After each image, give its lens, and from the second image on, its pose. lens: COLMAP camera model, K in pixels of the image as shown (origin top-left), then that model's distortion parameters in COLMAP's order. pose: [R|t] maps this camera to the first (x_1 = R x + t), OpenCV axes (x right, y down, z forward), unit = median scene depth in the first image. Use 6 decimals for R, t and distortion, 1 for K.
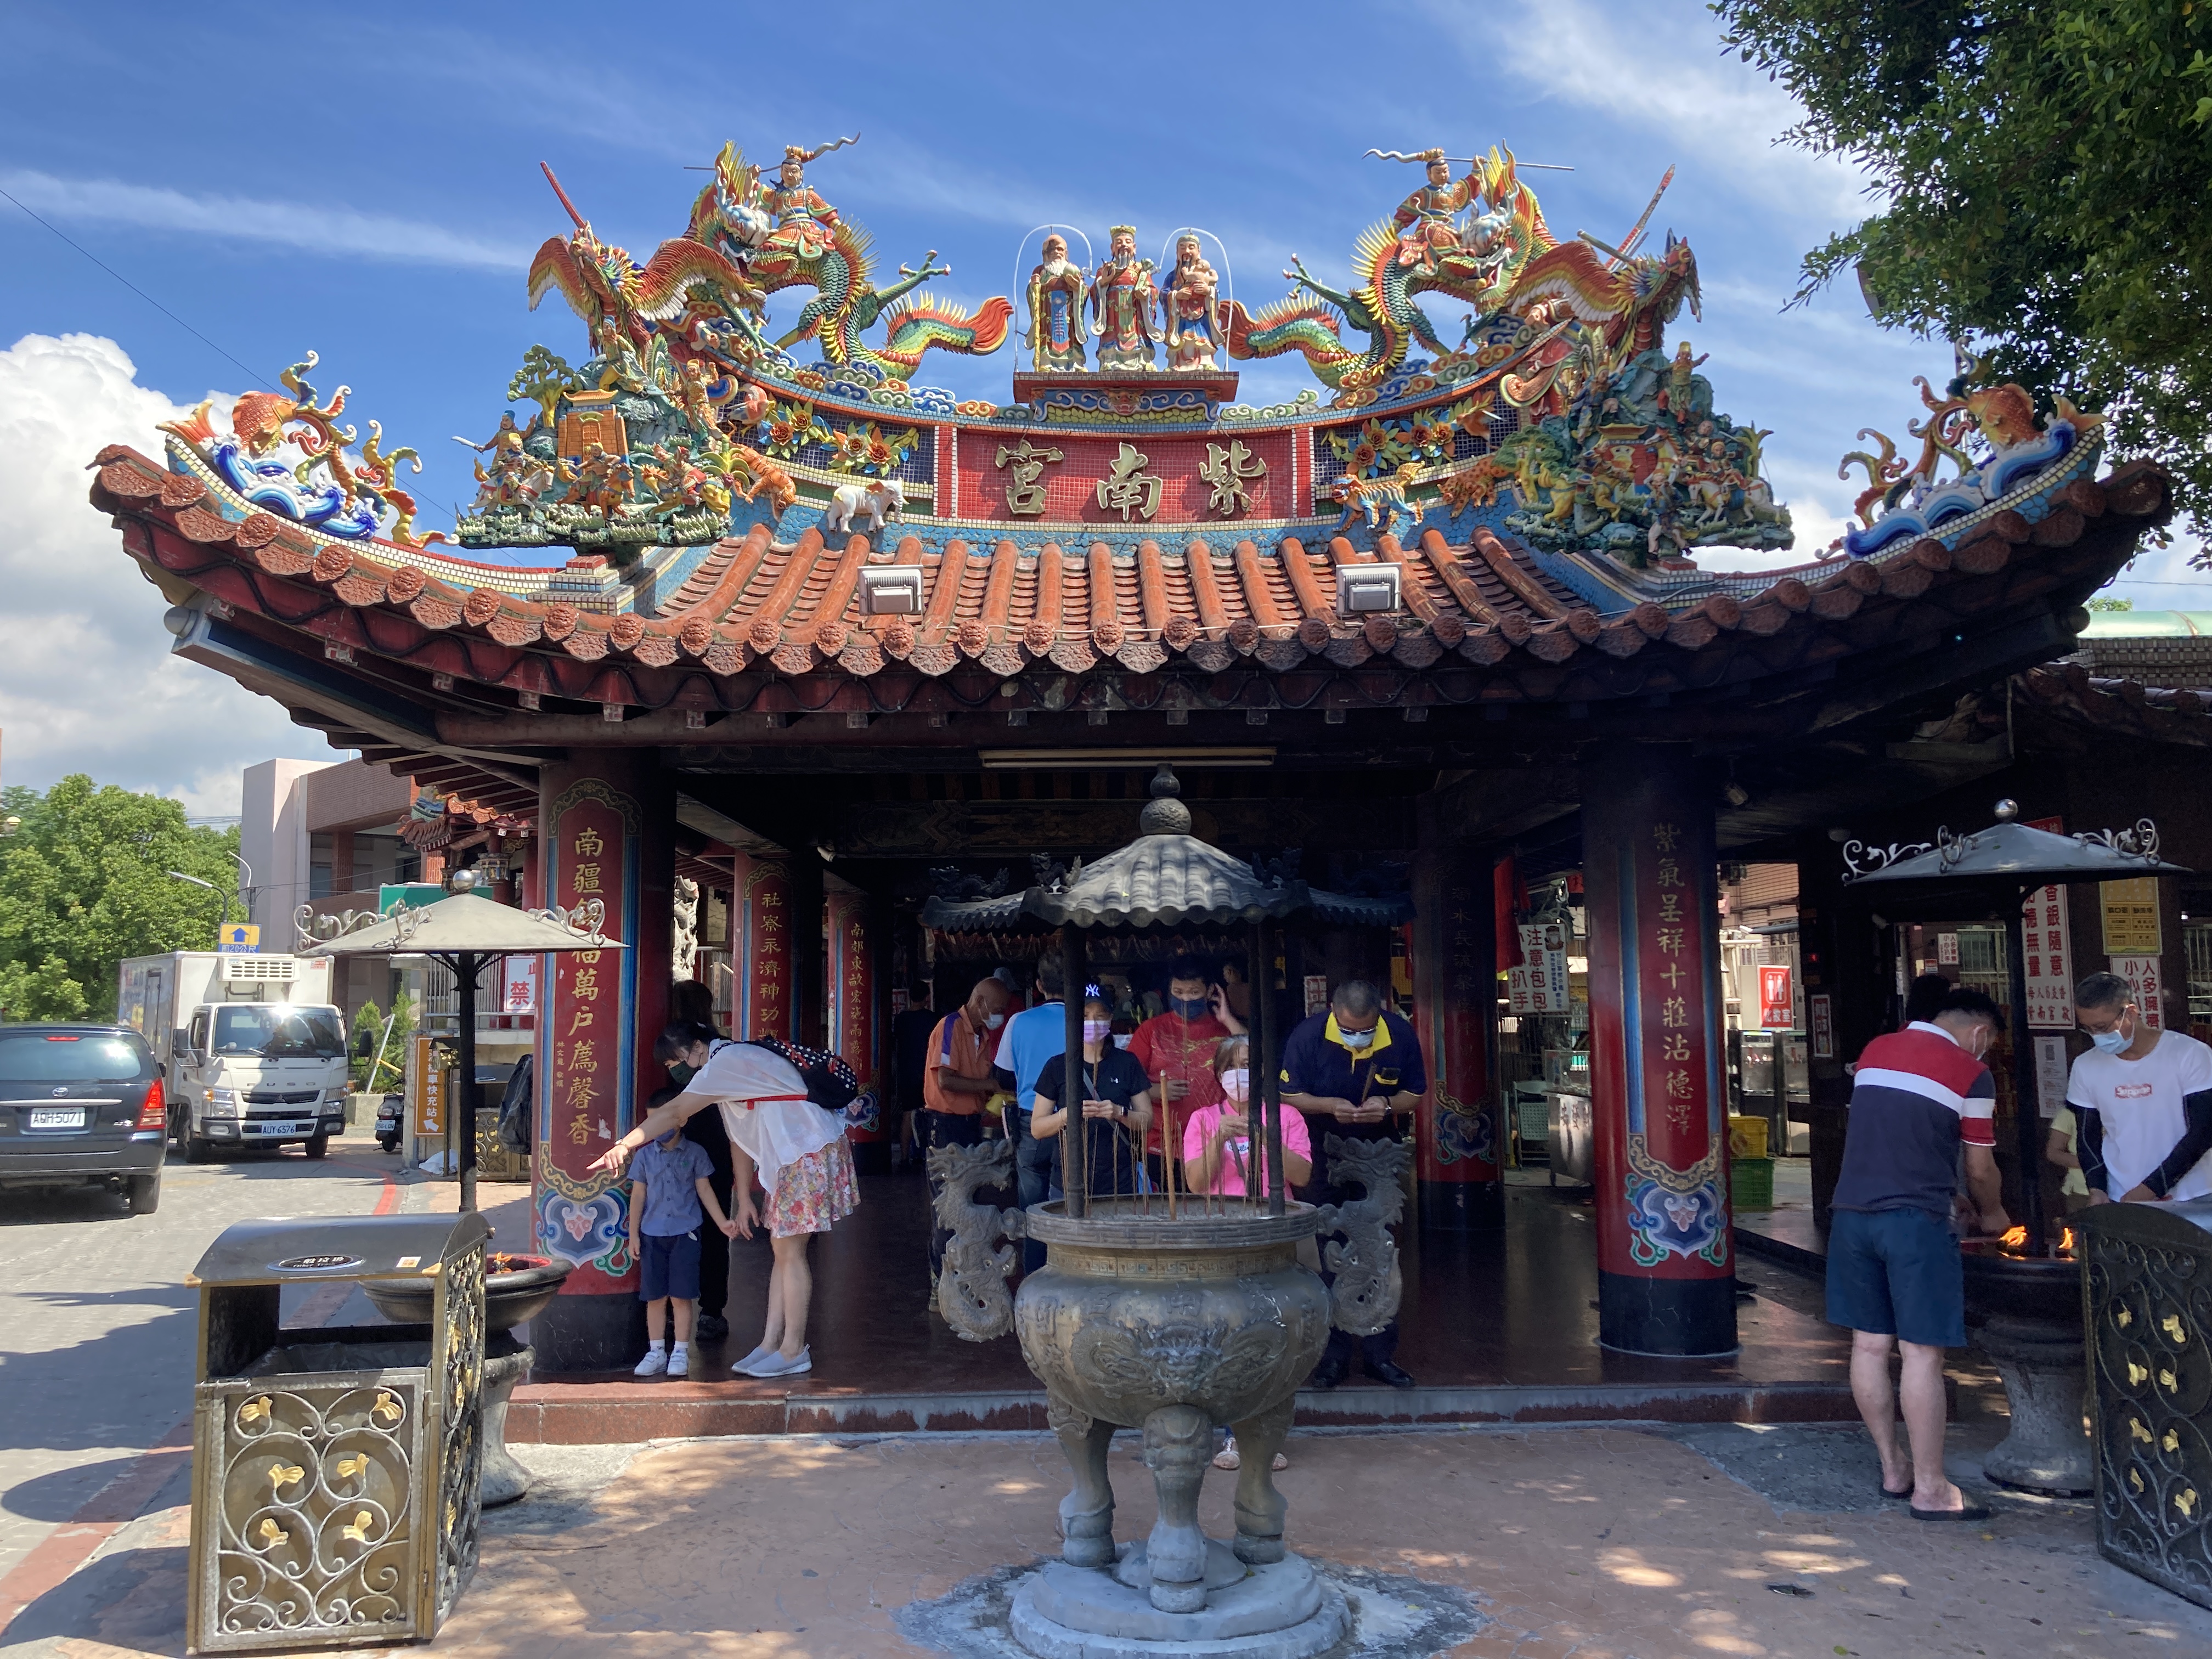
lens RADIAL K [[1810.9, 0, 1117.3], [0, 1810.9, 833.6], [0, 0, 1]] dist [0.003470, 0.004510]
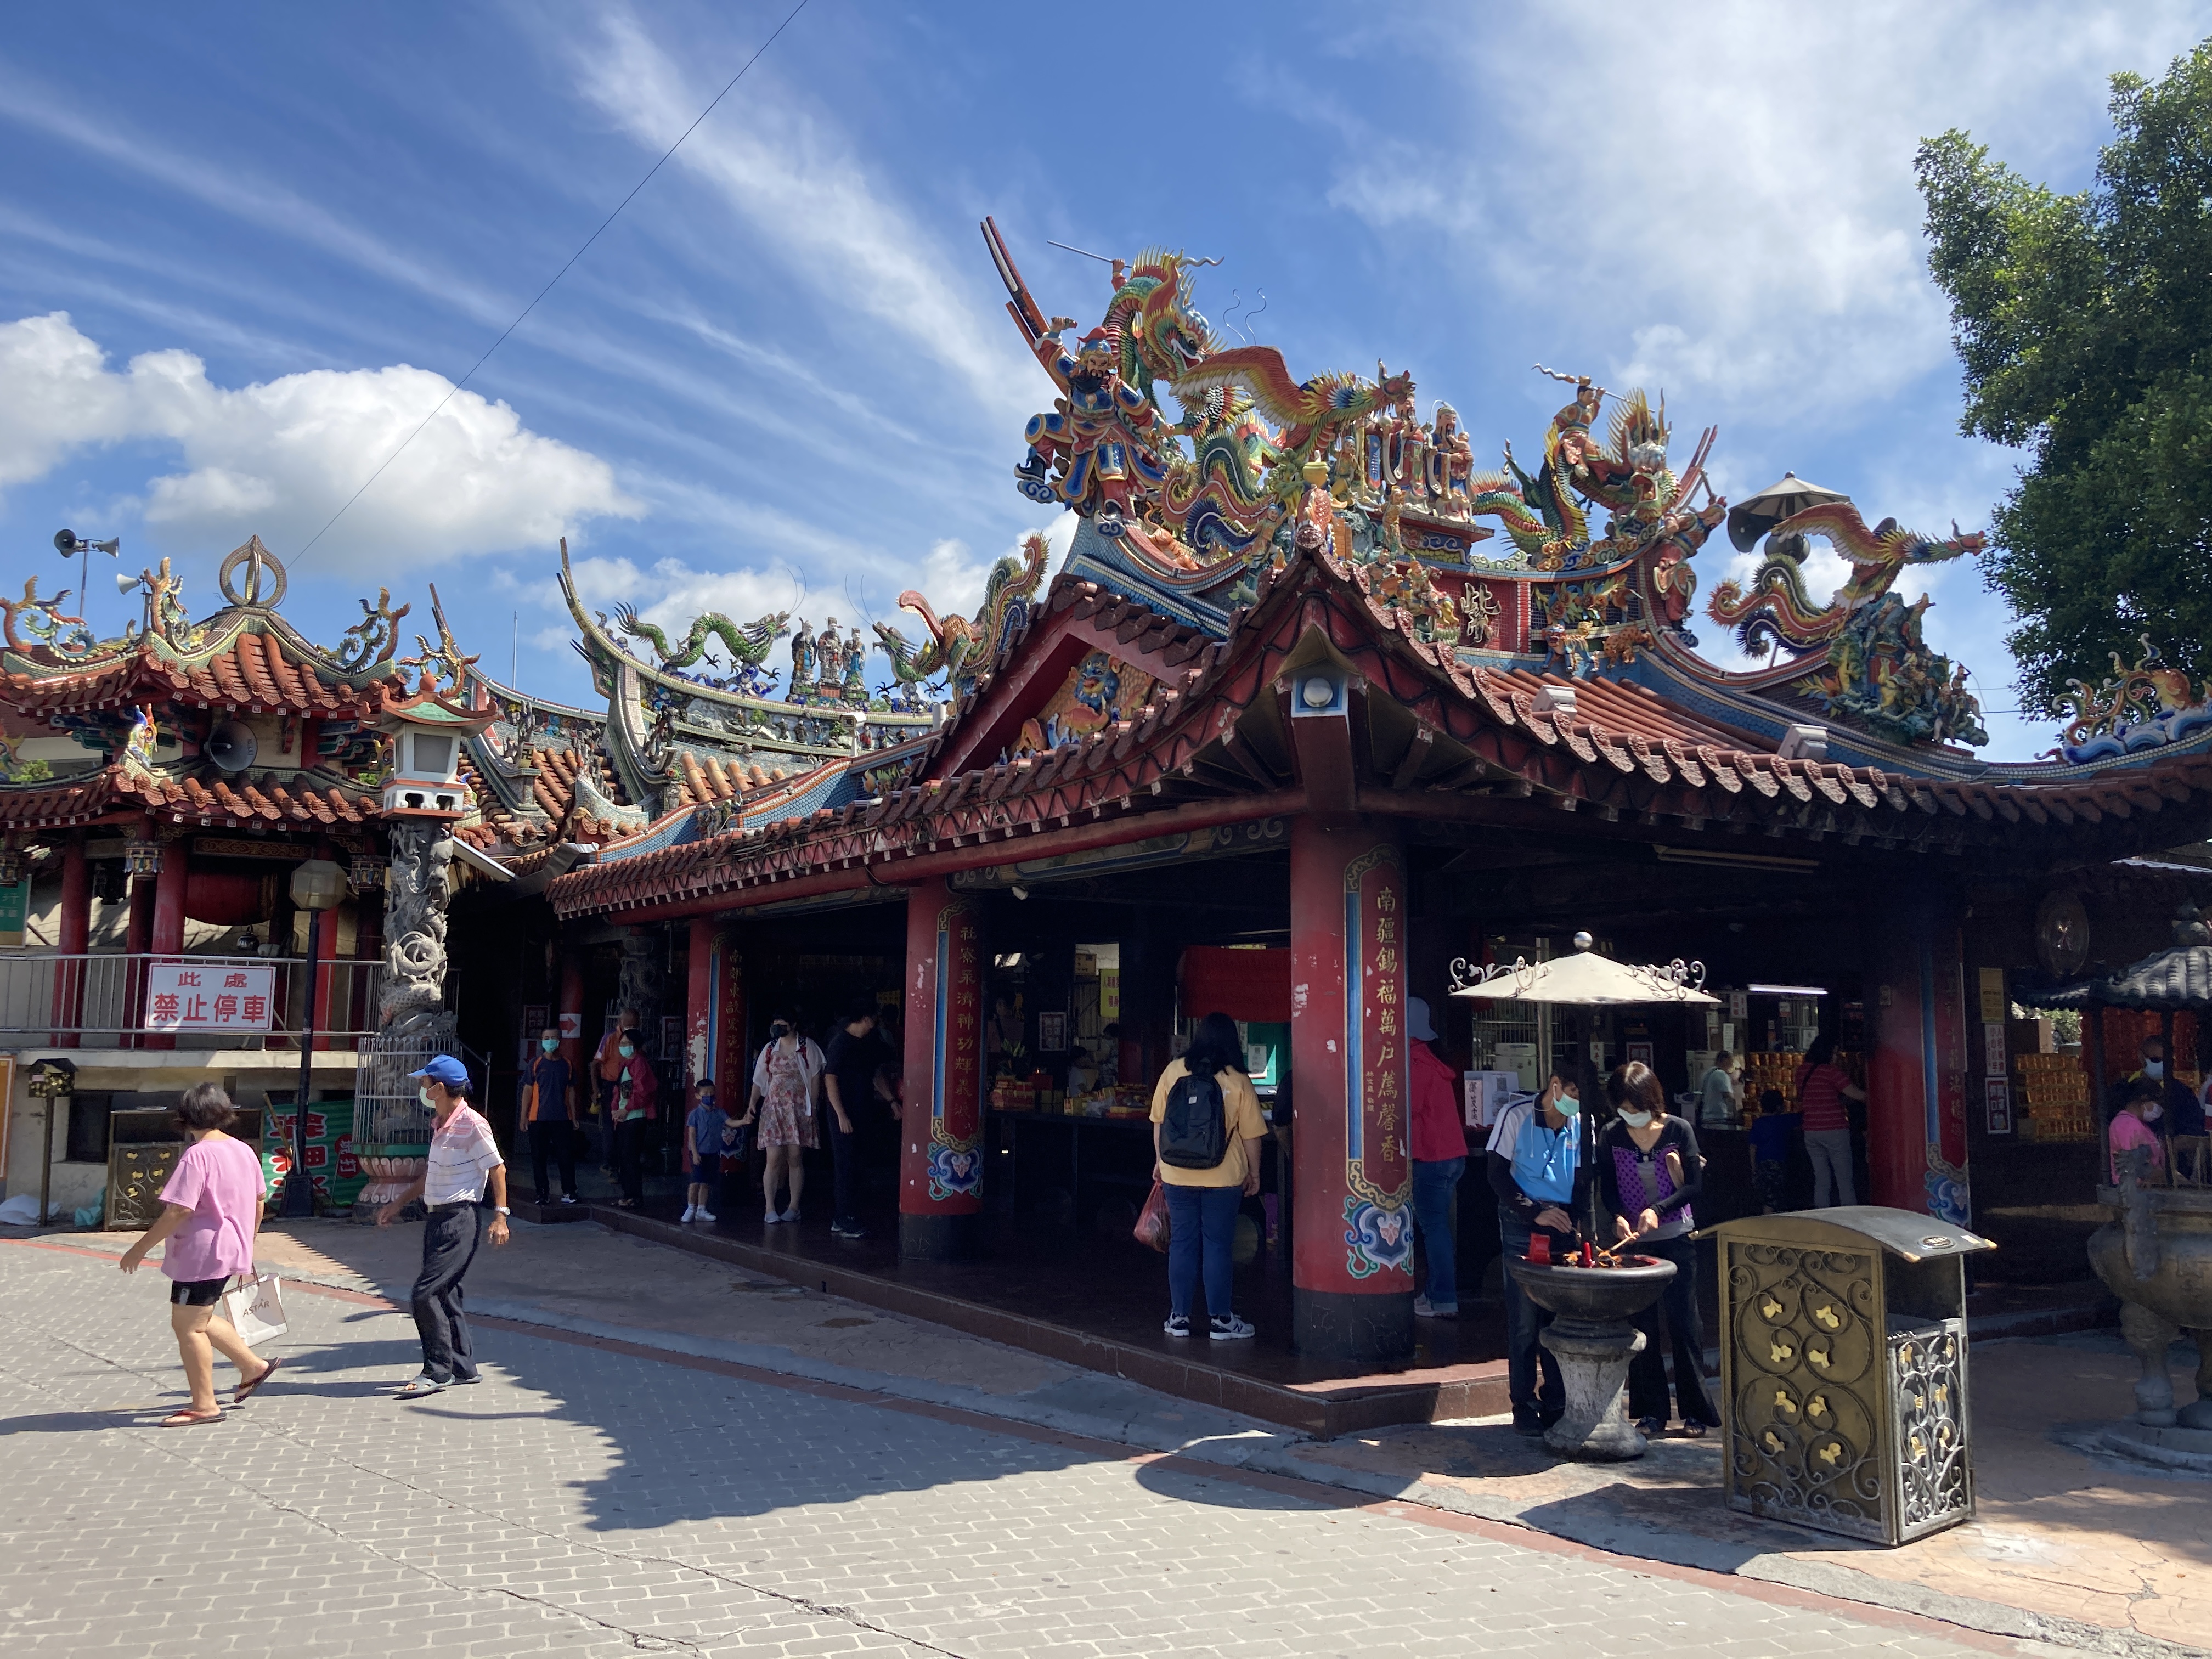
lens RADIAL K [[1810.9, 0, 1117.3], [0, 1810.9, 833.6], [0, 0, 1]] dist [0.003470, 0.004510]
pose [[0.876131, 0.085184, 0.474487, -0.702957], [-0.073779, 0.996362, -0.042646, 0.018429], [-0.476394, 0.002356, 0.879229, 0.052277]]
